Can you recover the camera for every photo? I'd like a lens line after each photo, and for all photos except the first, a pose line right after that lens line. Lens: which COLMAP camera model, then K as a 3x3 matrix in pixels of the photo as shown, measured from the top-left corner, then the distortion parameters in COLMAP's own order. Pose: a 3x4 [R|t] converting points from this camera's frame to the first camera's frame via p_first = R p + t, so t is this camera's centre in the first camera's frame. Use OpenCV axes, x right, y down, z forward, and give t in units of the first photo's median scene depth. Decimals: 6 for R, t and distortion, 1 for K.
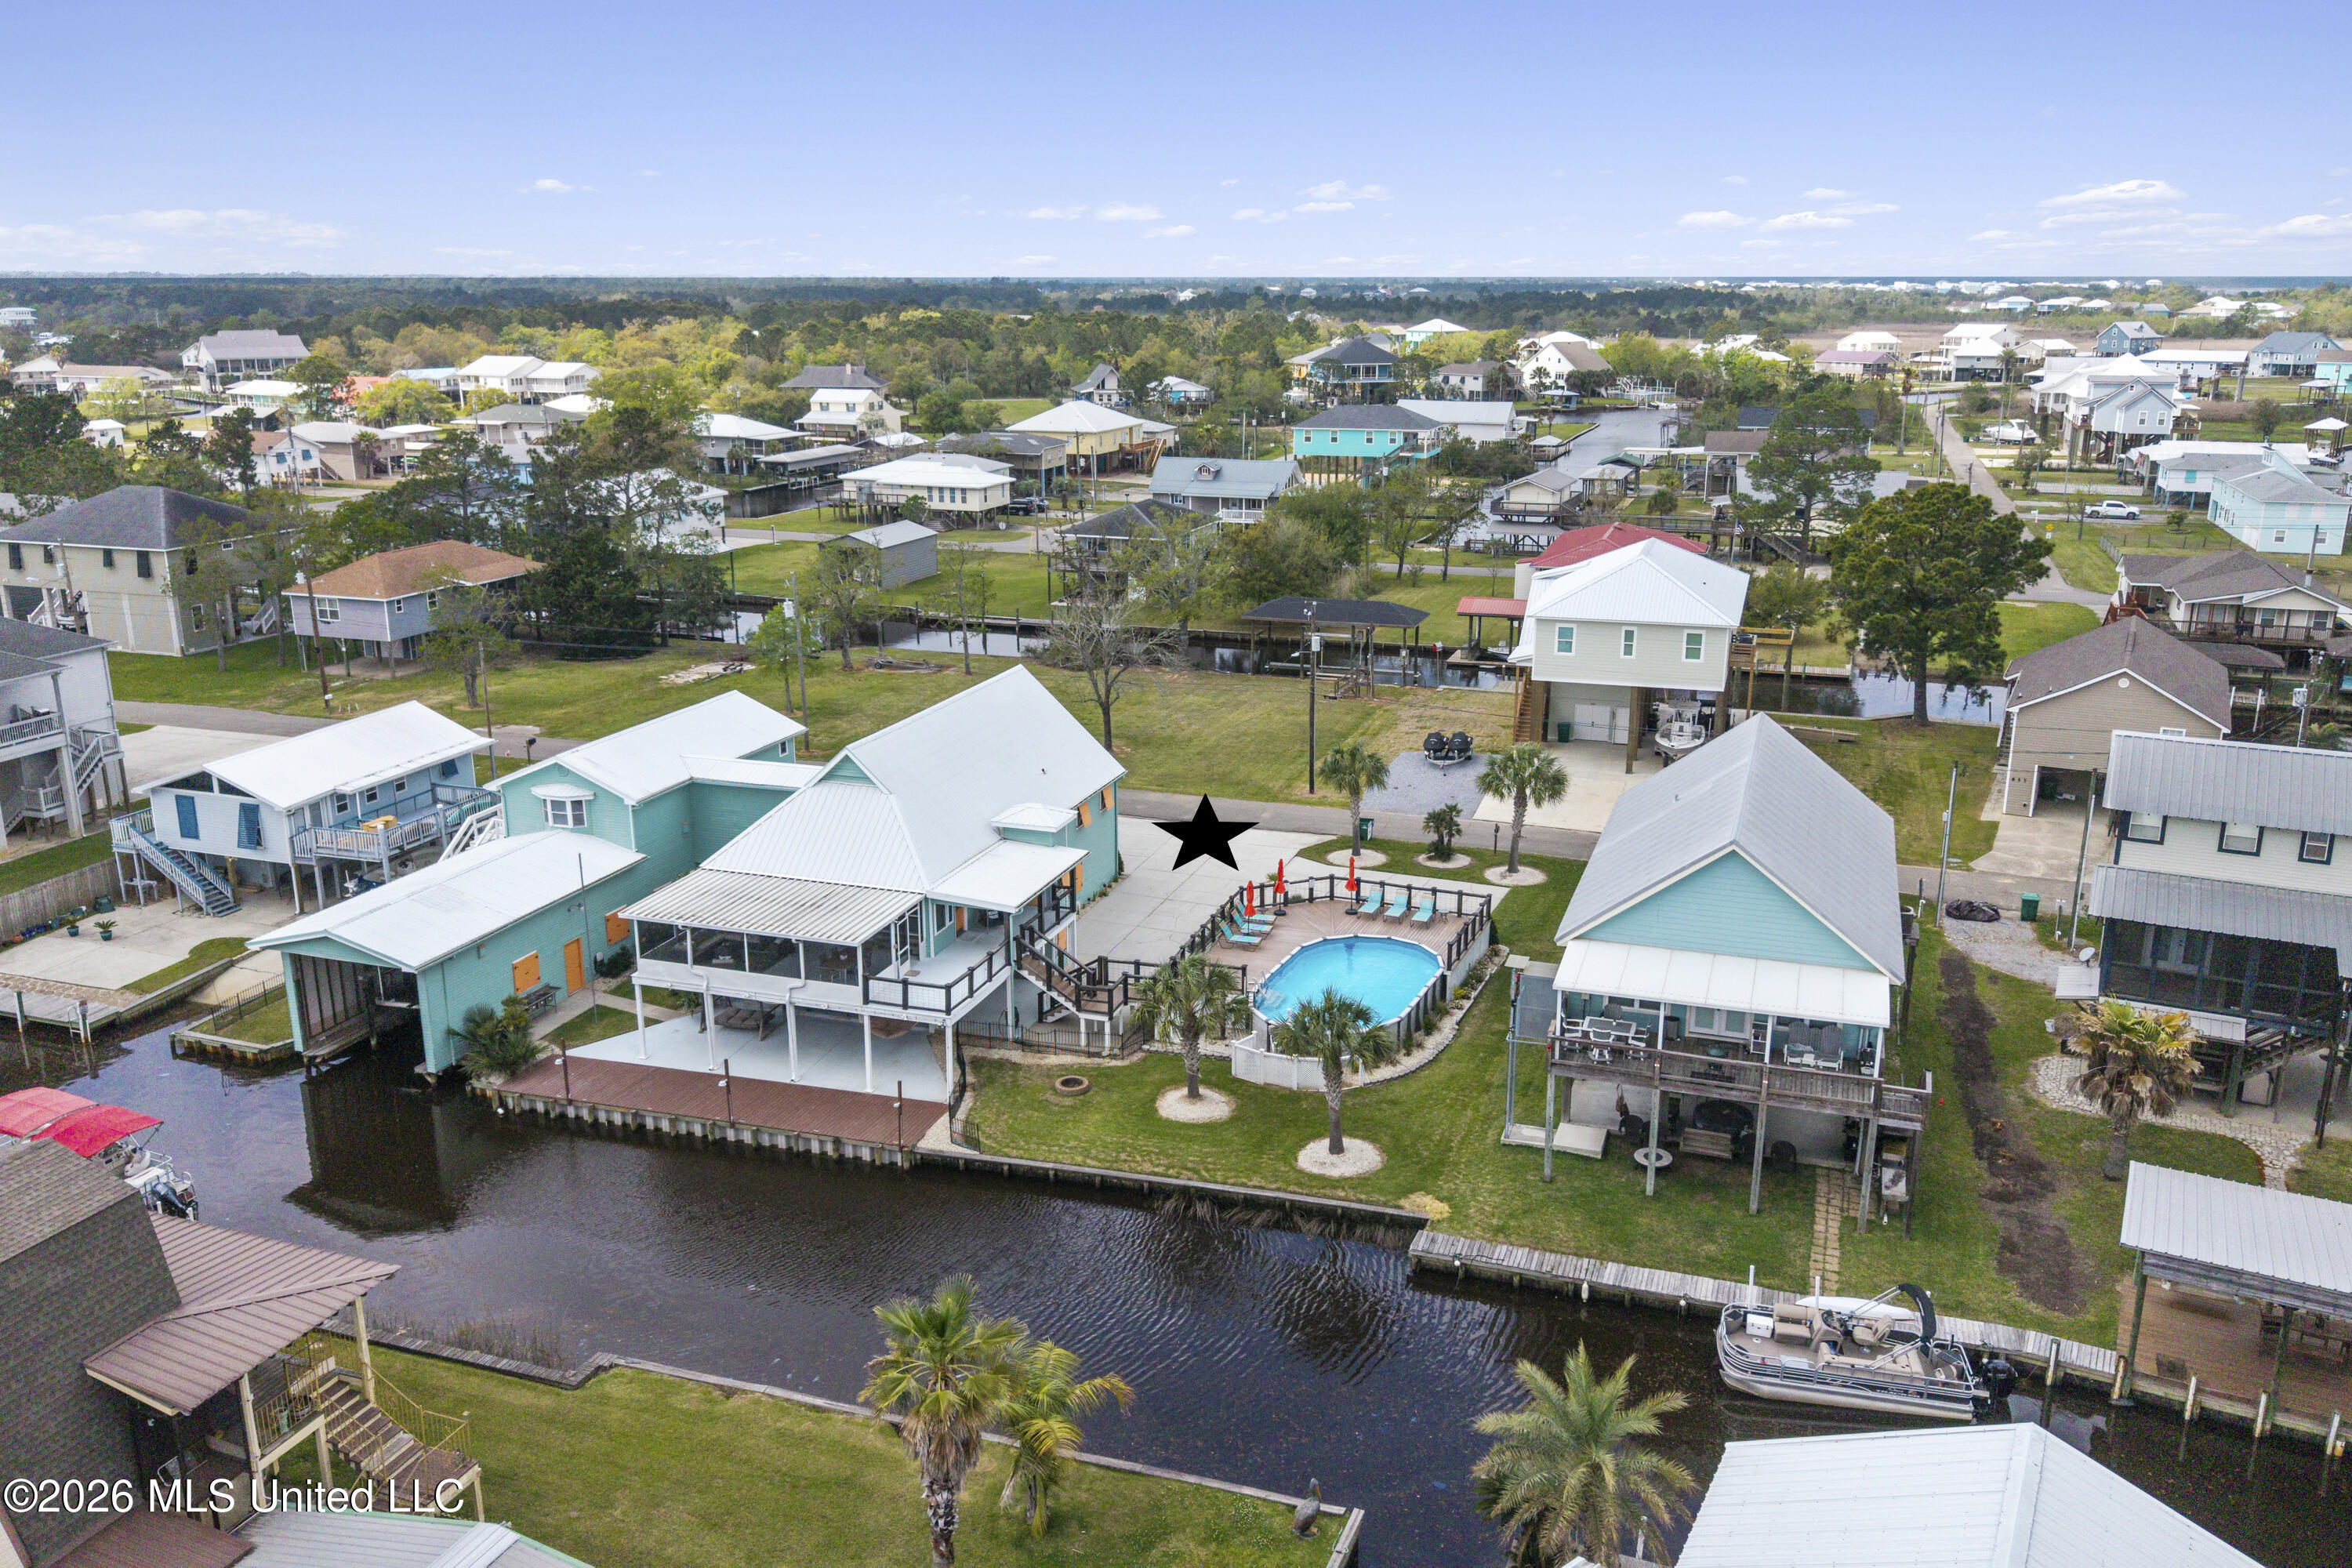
lens RADIAL K [[1856.8, 0, 1177.2], [0, 1856.8, 786.7], [0, 0, 1]] dist [0.135234, -0.288364]
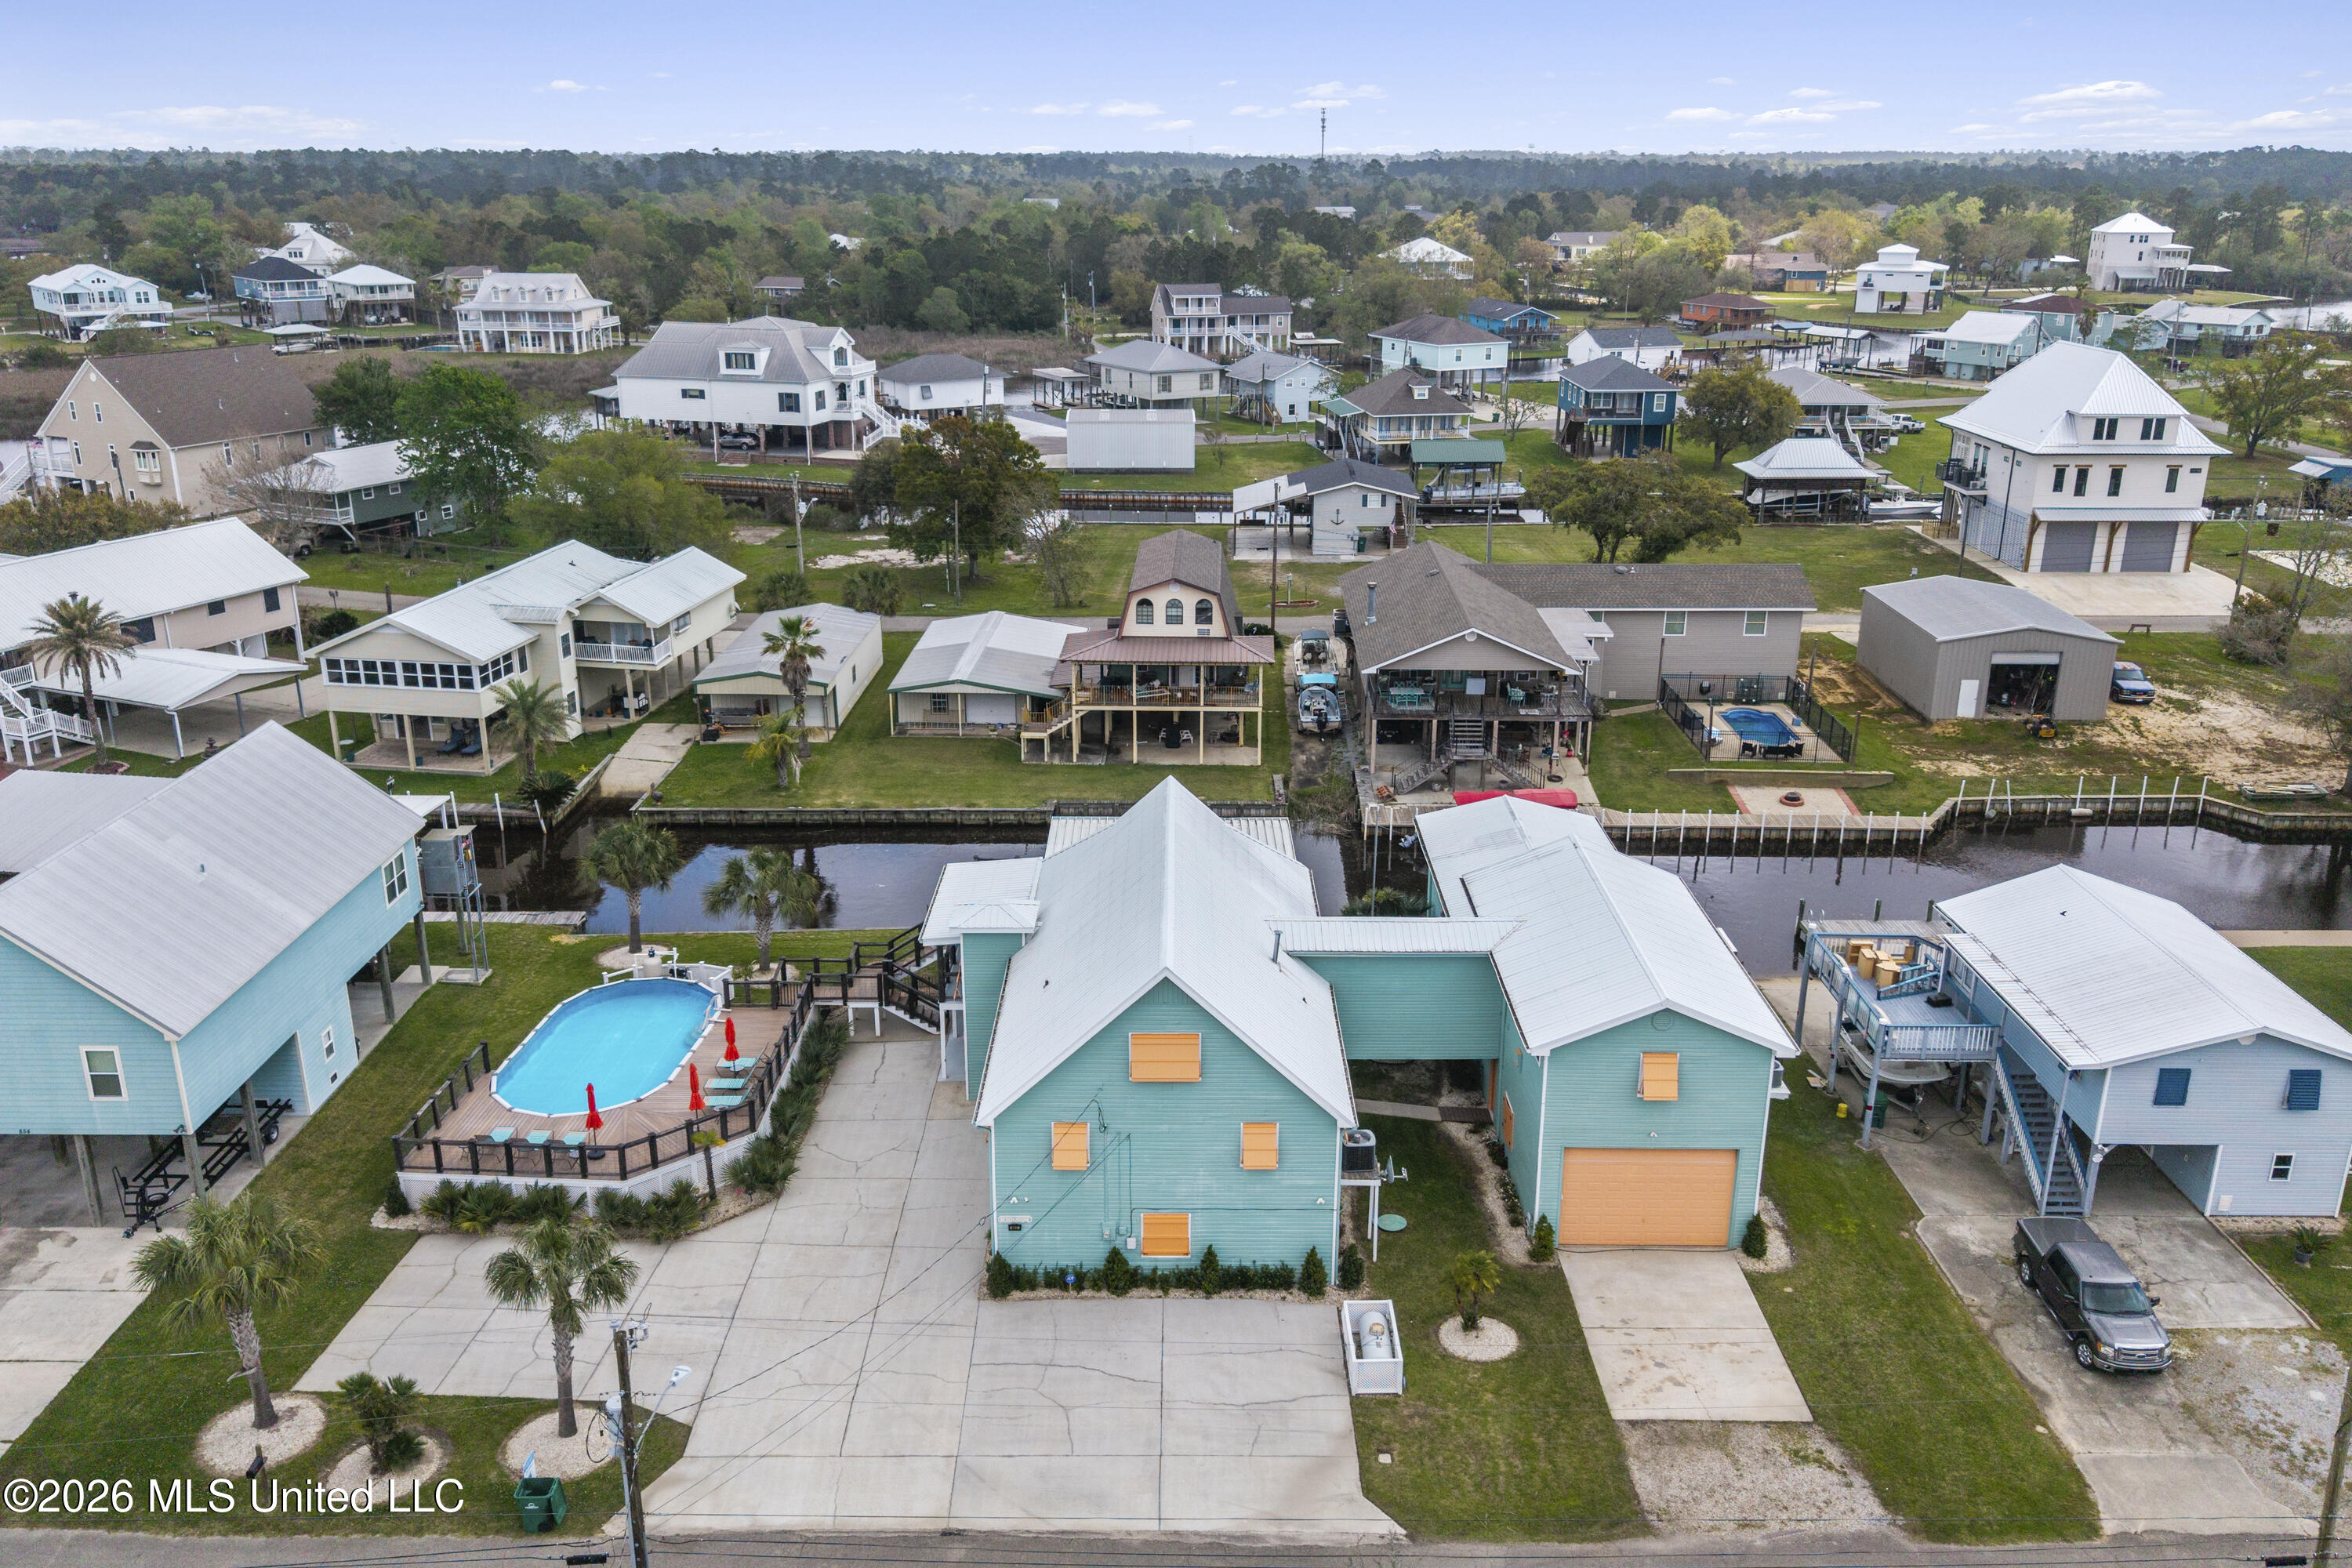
lens RADIAL K [[1863.5, 0, 1176.4], [0, 1863.5, 786.9], [0, 0, 1]] dist [0.034852, -0.038467]
pose [[-0.945332, 0.106793, -0.308129, 0.097723], [-0.083639, 0.833858, 0.545606, -0.509367], [0.315203, 0.541550, -0.779340, 1.701830]]
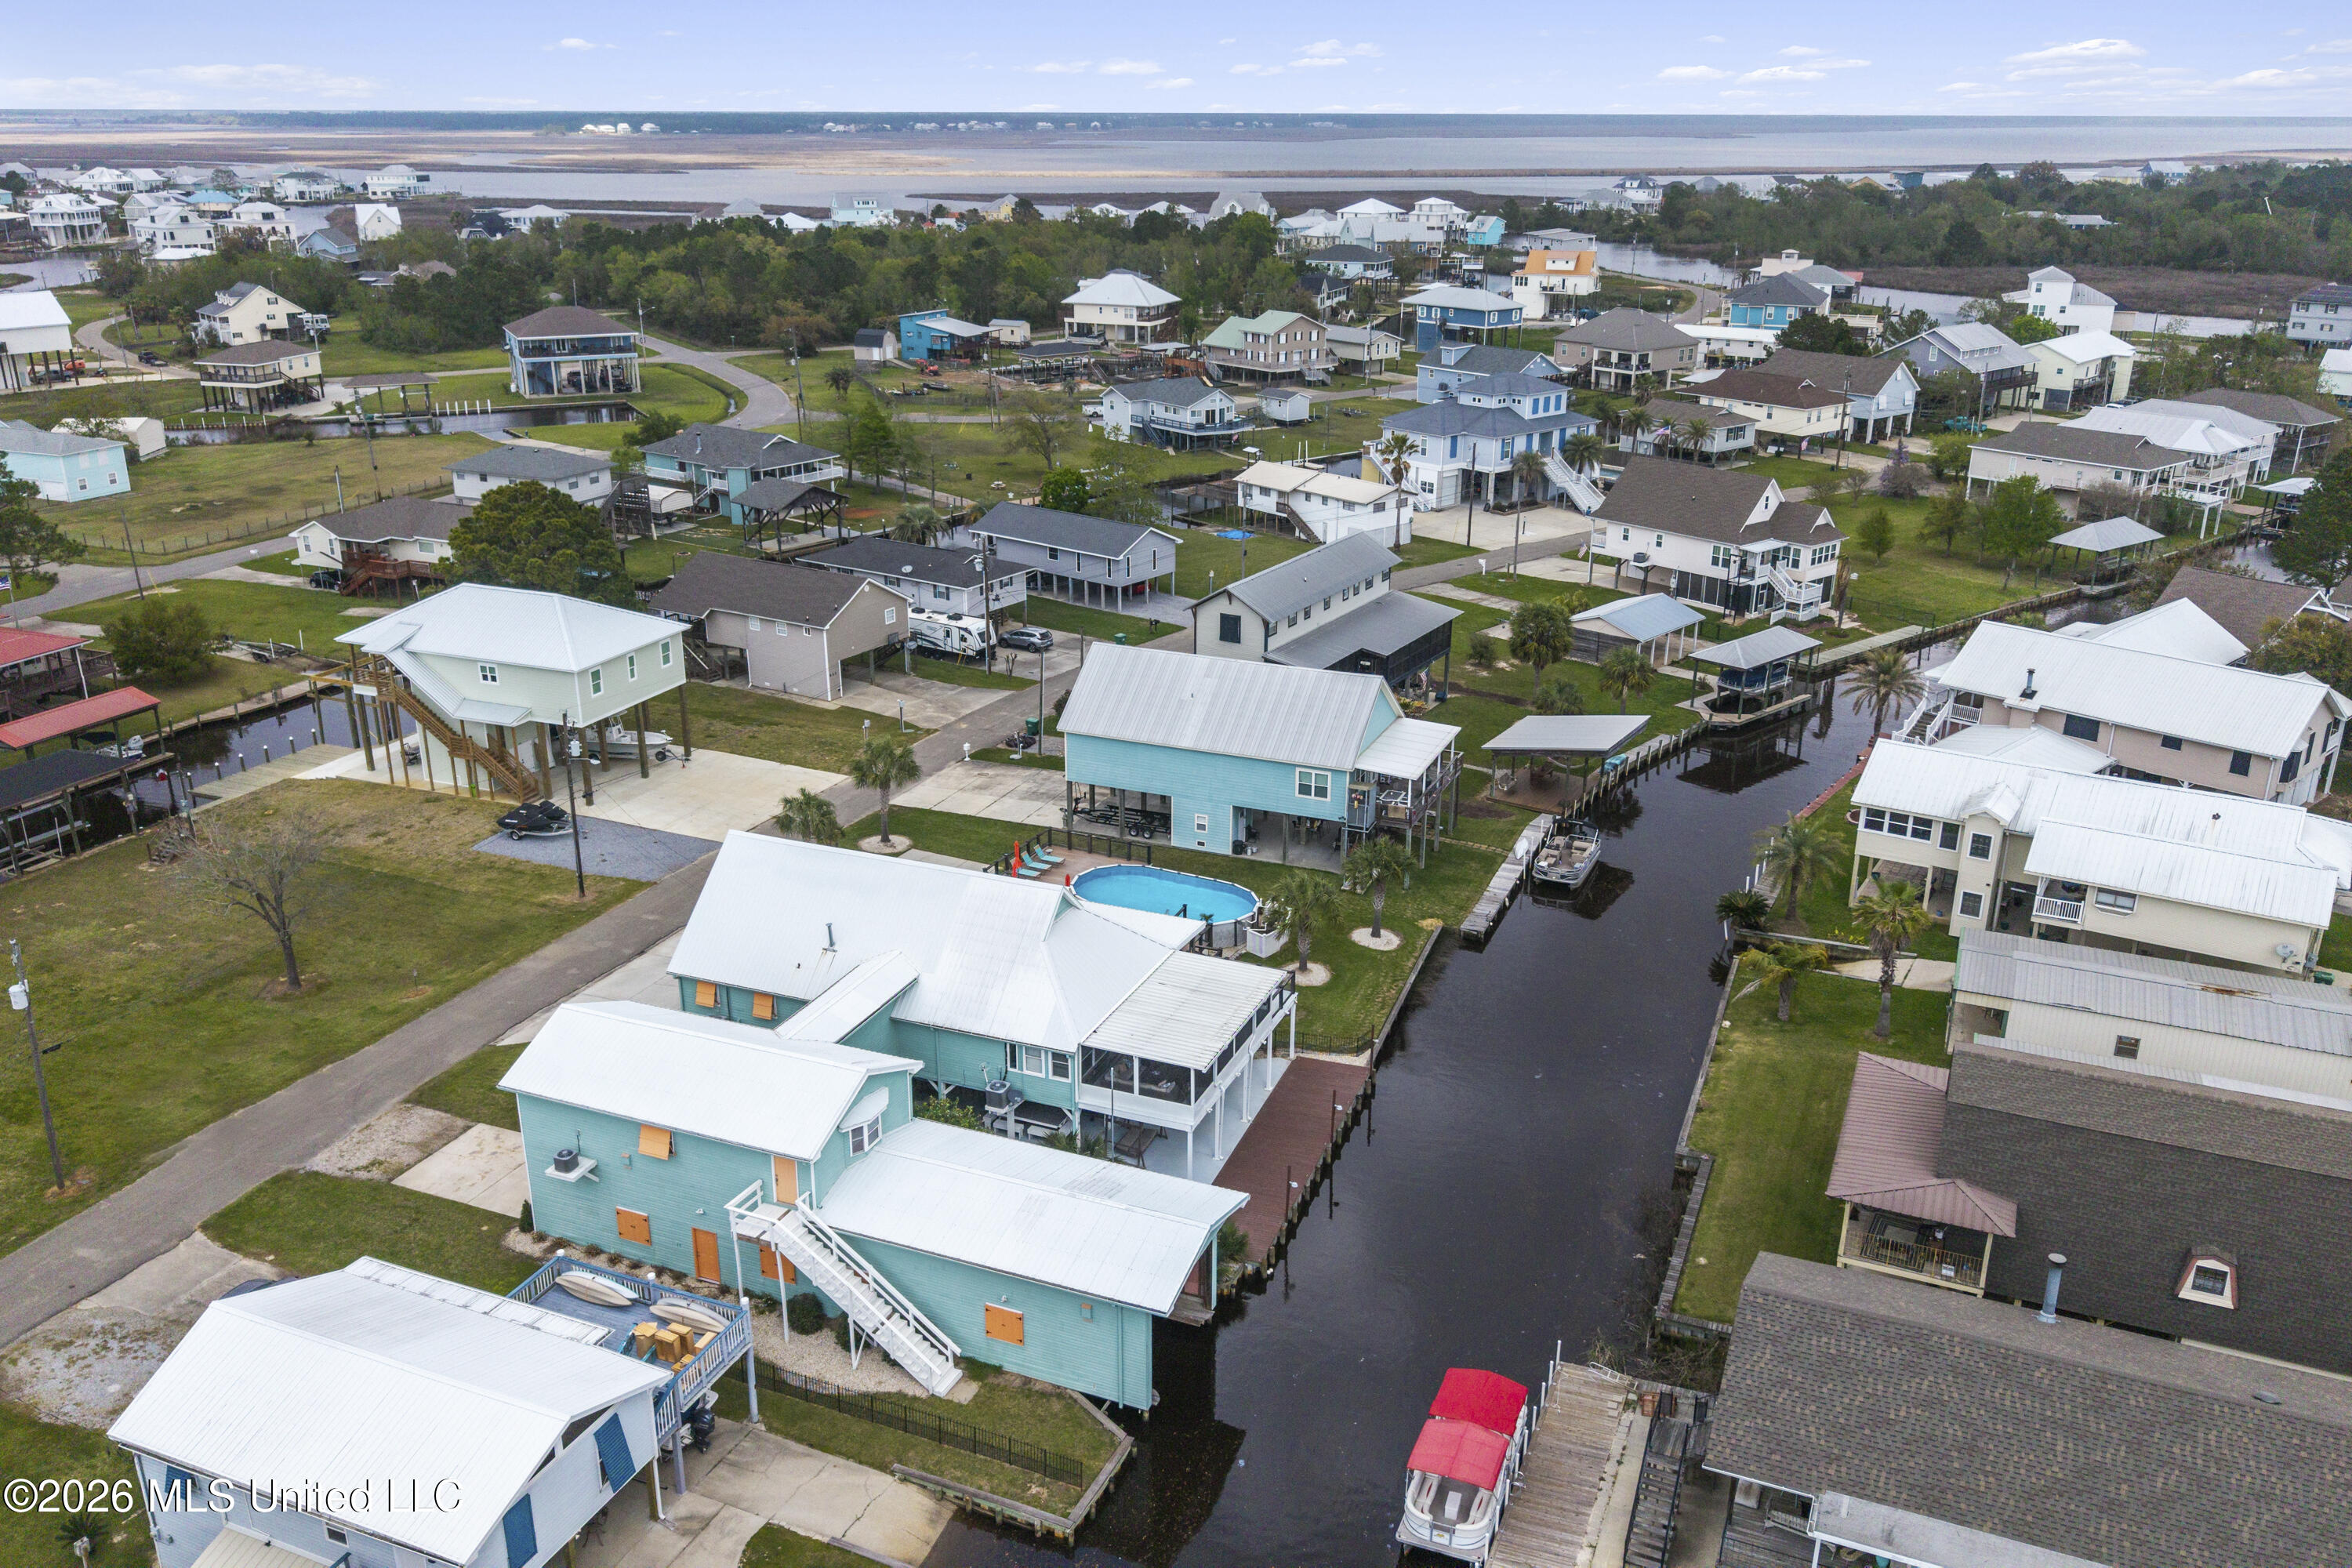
lens RADIAL K [[1865.7, 0, 1164.5], [0, 1865.7, 792.4], [0, 0, 1]] dist [0.097787, -0.192547]
pose [[0.066611, -0.341330, 0.937580, -1.167403], [0.265717, 0.911802, 0.313068, -0.392831], [-0.961747, 0.228277, 0.151433, 0.761941]]
